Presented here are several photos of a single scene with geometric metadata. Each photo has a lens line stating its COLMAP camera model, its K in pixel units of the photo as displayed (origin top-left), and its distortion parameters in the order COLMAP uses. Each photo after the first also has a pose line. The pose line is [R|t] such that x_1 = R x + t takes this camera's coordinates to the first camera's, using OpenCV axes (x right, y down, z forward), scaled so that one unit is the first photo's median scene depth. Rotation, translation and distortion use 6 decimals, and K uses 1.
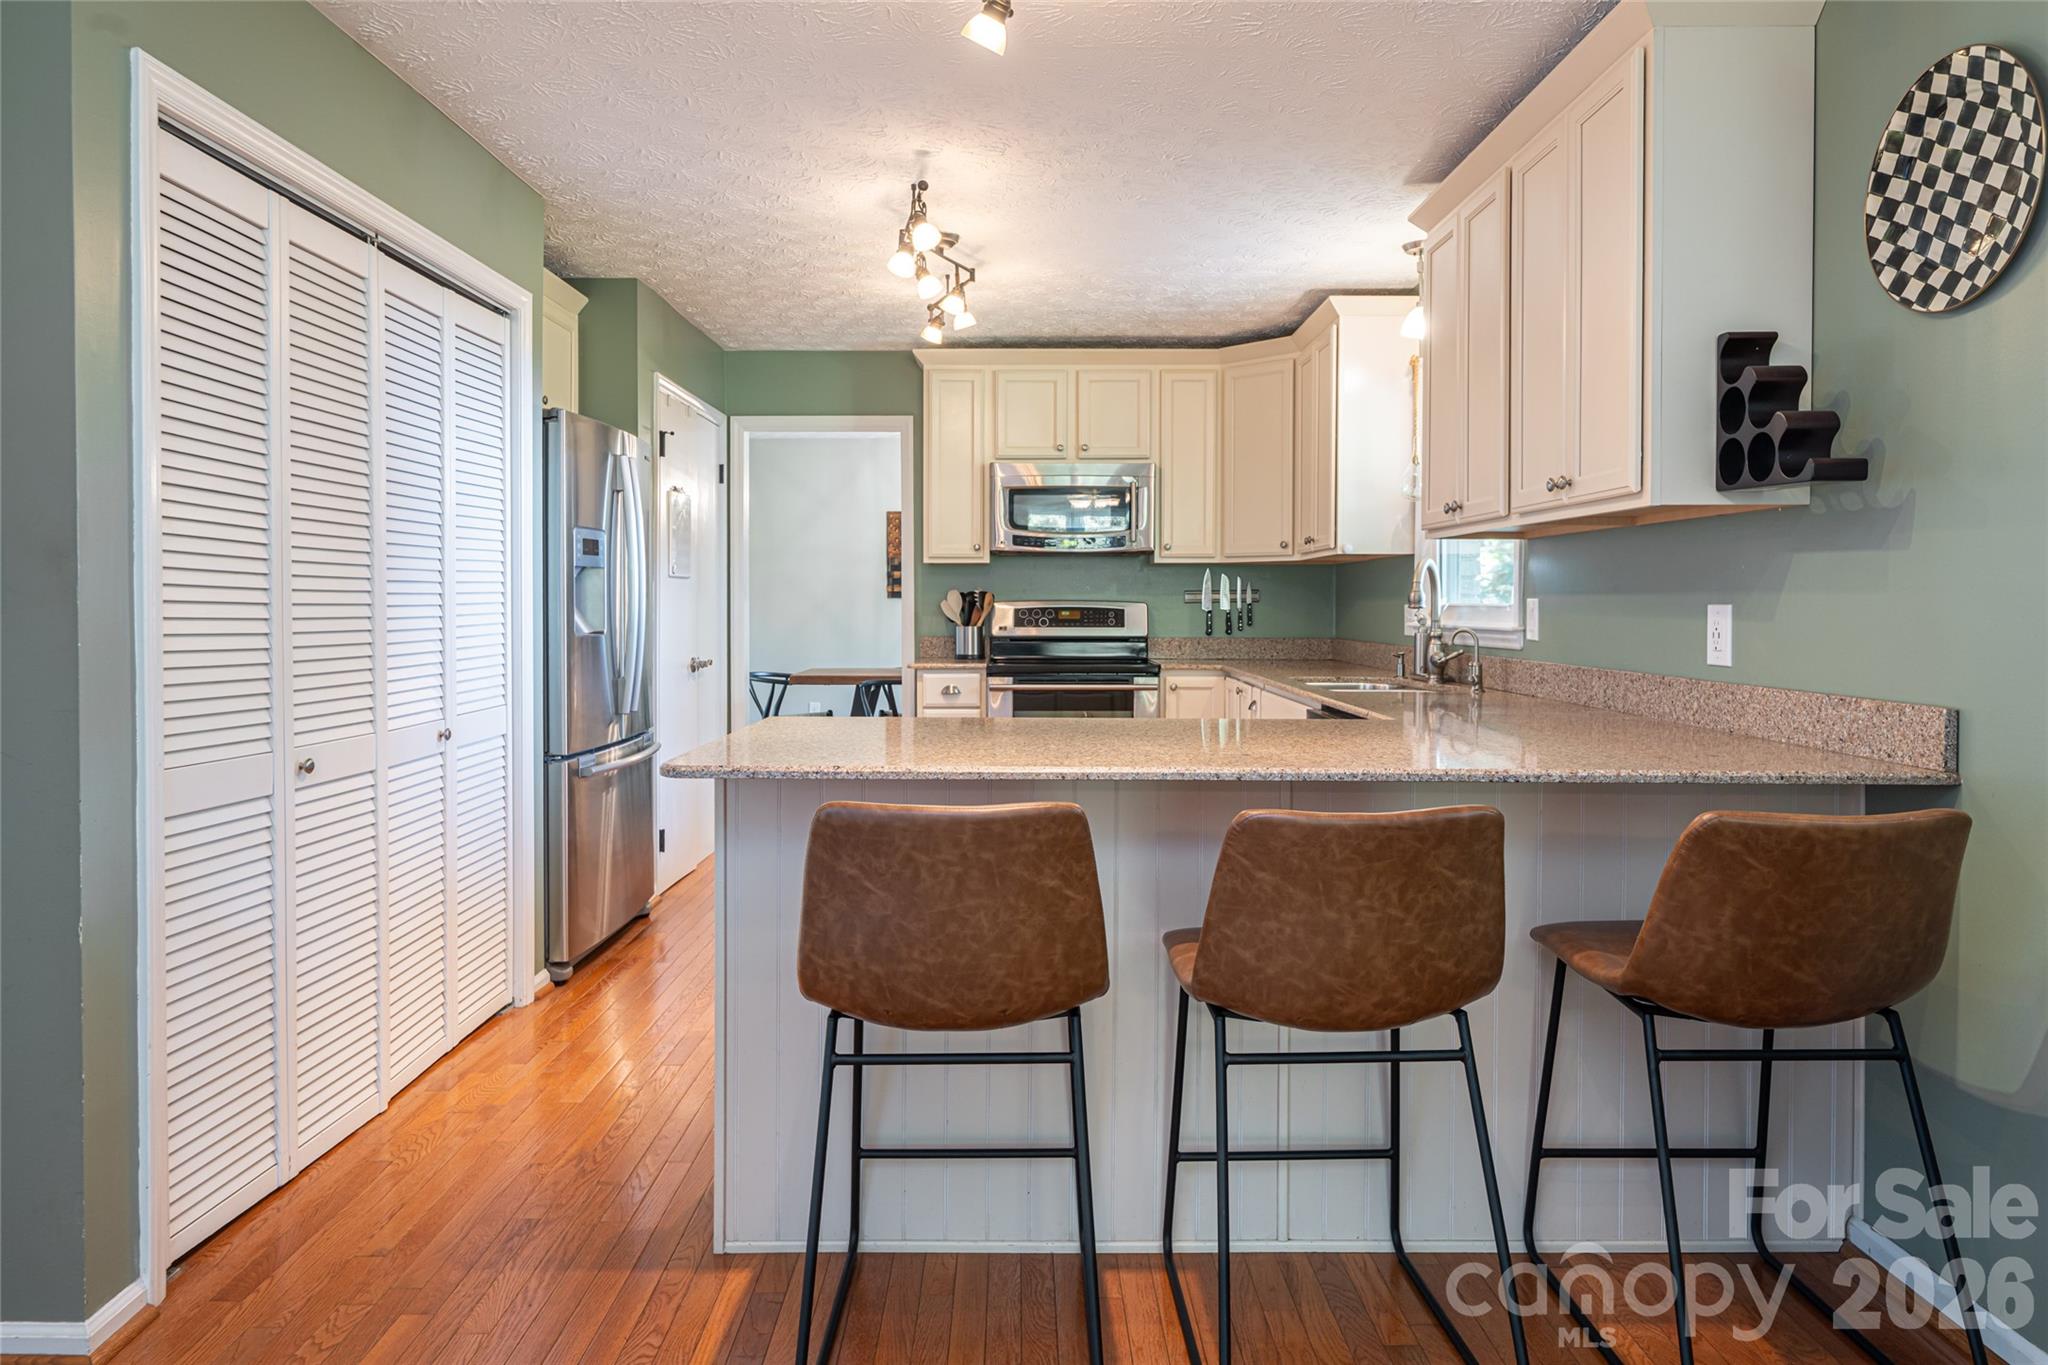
lens RADIAL K [[1217.2, 0, 1005.7], [0, 1217.2, 628.2], [0, 0, 1]] dist [0.006498, 0.000531]
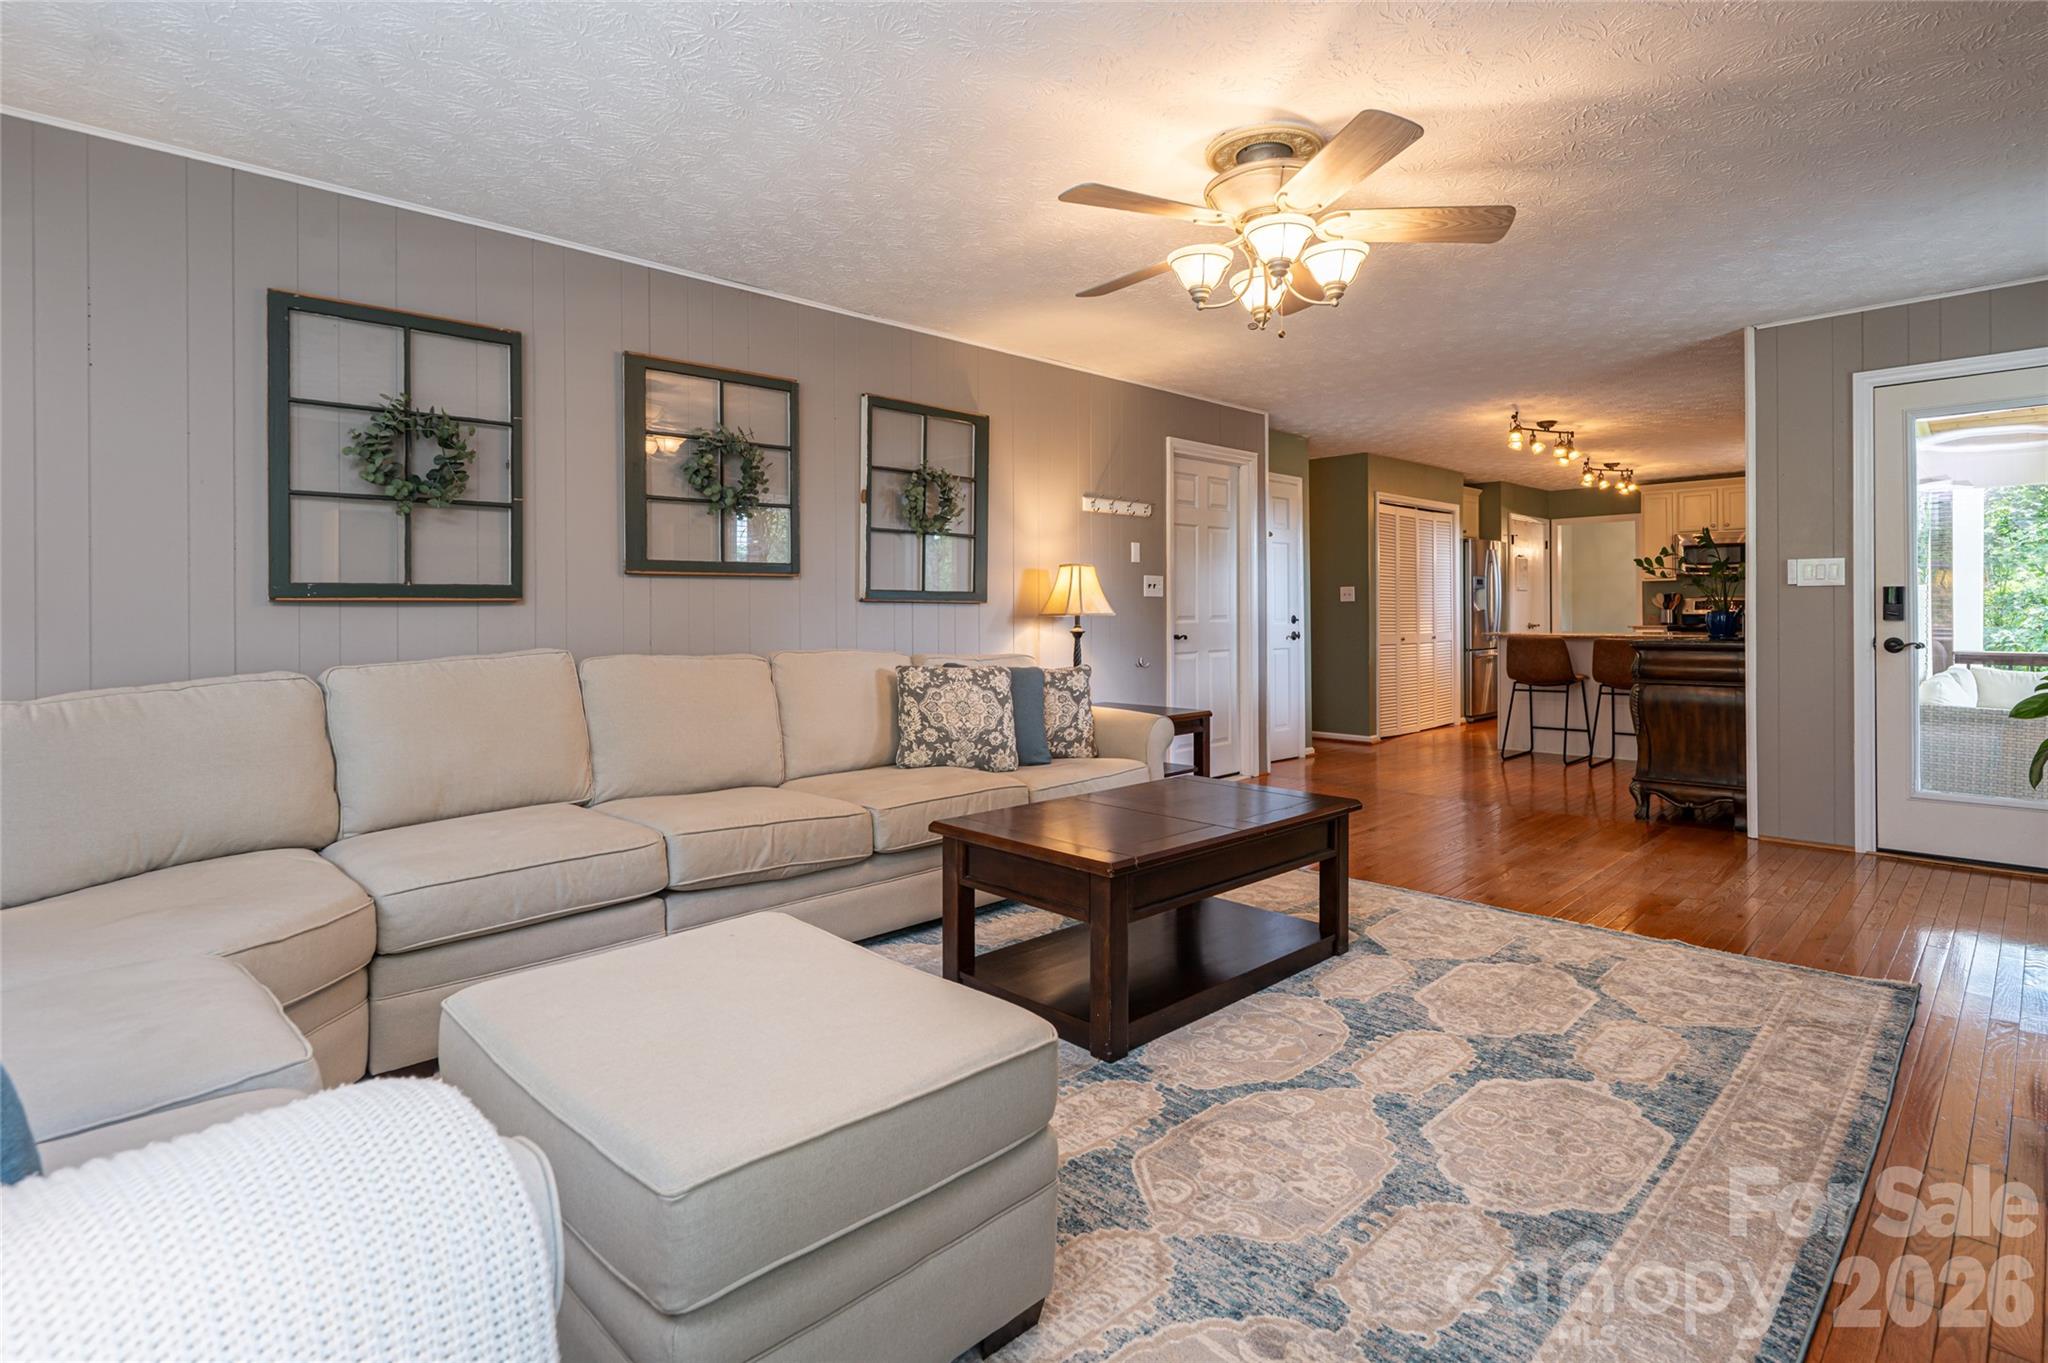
lens RADIAL K [[1018.7, 0, 1047.5], [0, 1018.7, 612.7], [0, 0, 1]] dist [0.020408, -0.000756]
pose [[0.712939, -0.006941, -0.701192, 0.480927], [-0.005135, 0.999873, -0.015118, 0.038203], [0.701207, 0.014379, 0.712812, -1.114213]]
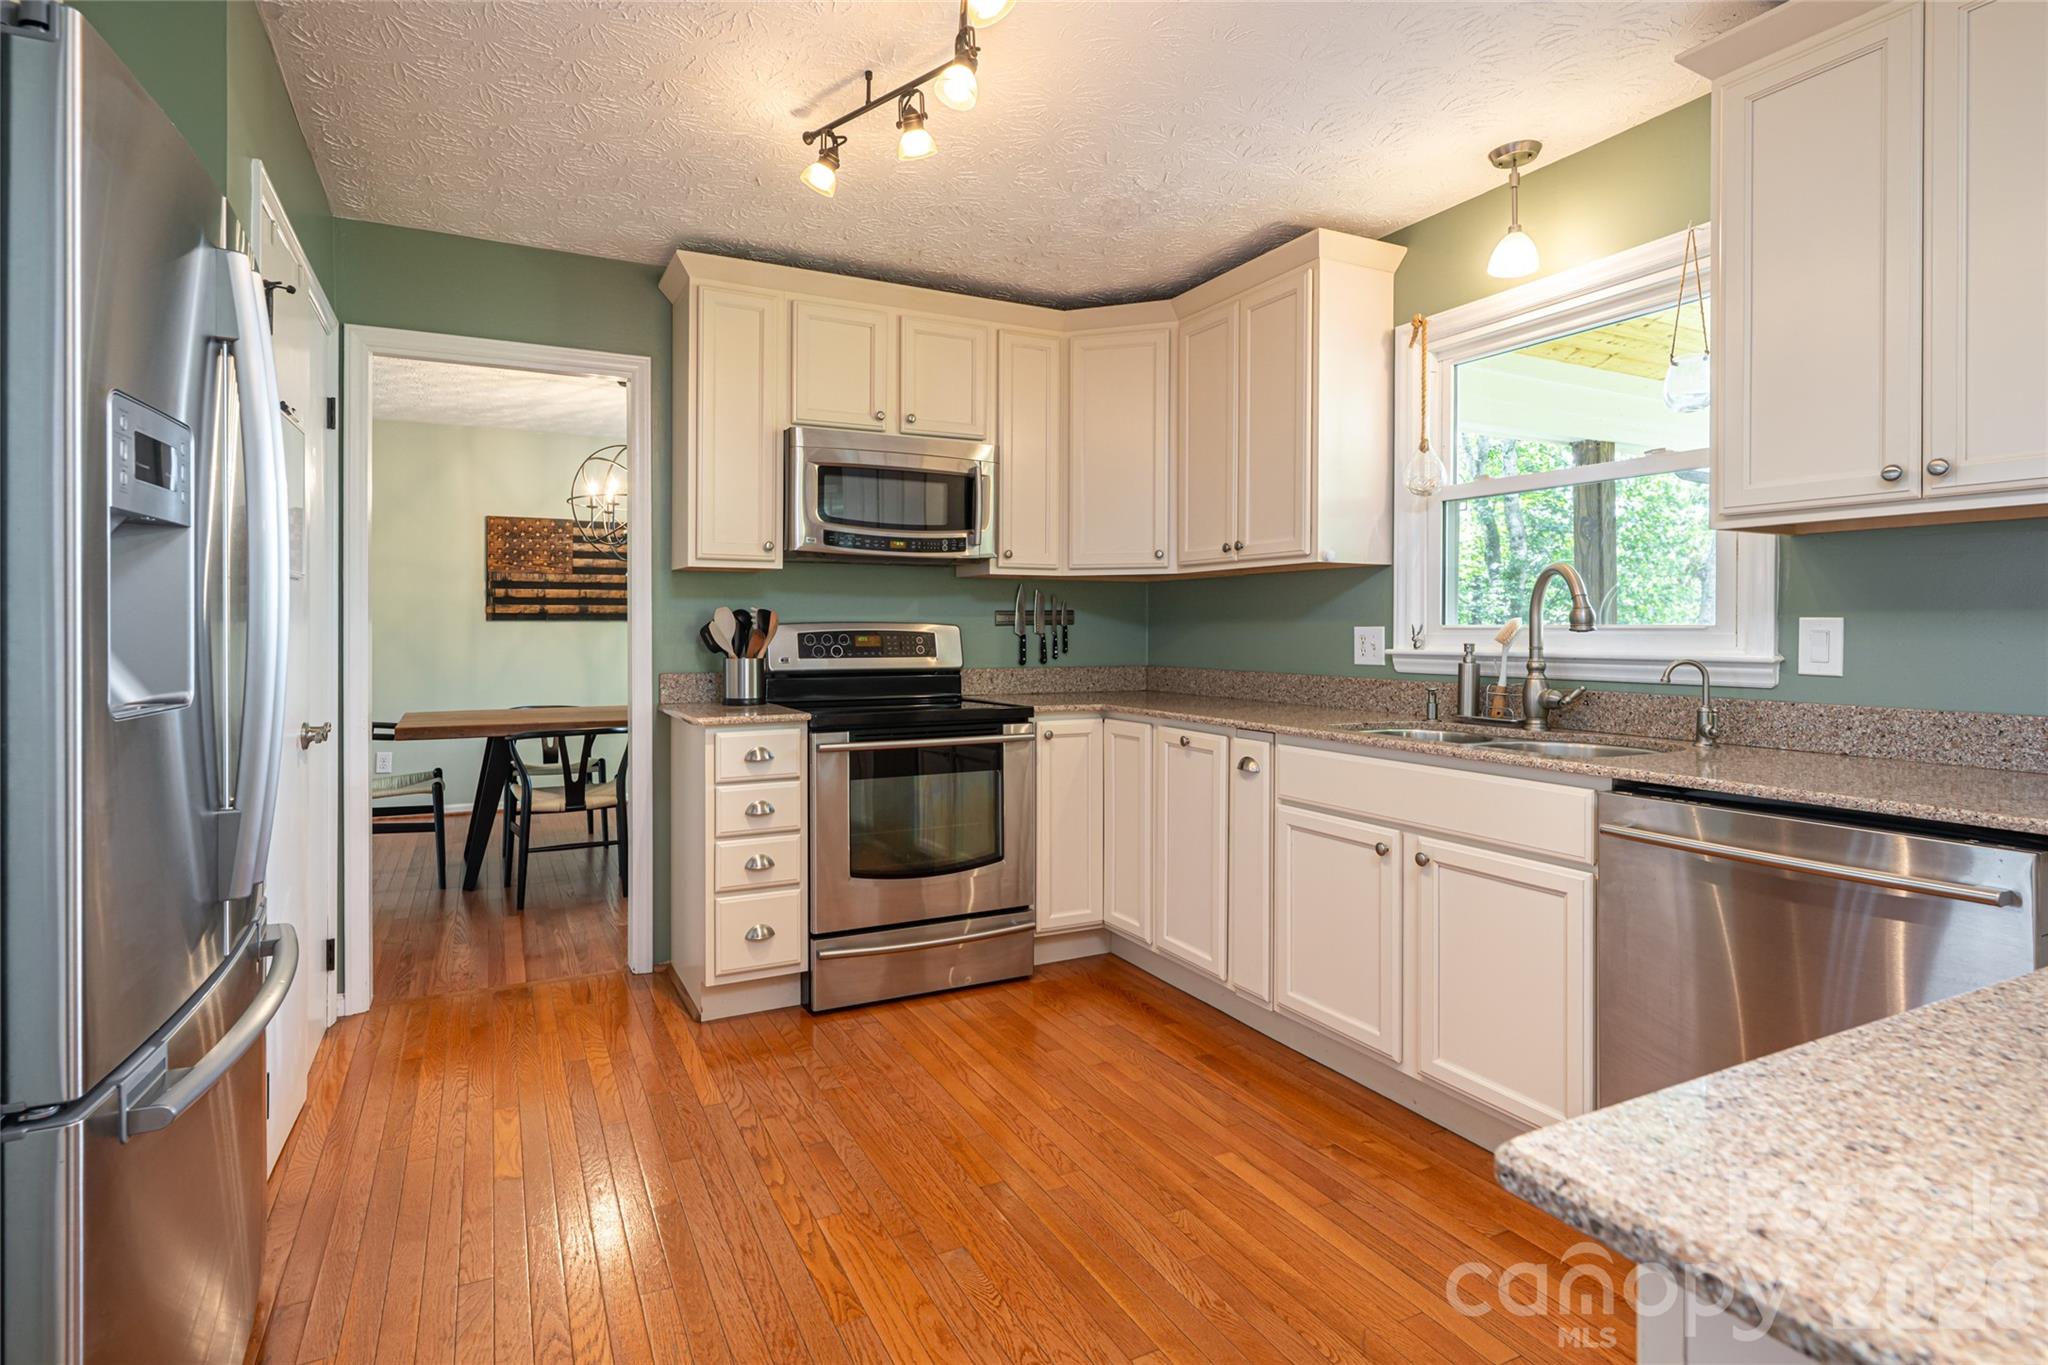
lens RADIAL K [[980.8, 0, 945.2], [0, 980.8, 634.3], [0, 0, 1]] dist [-0.010949, -0.000144]
pose [[0.900924, -0.004220, 0.433956, -0.179835], [0.010011, 0.999889, -0.011061, -0.008557], [-0.433861, 0.014310, 0.900866, 0.453177]]
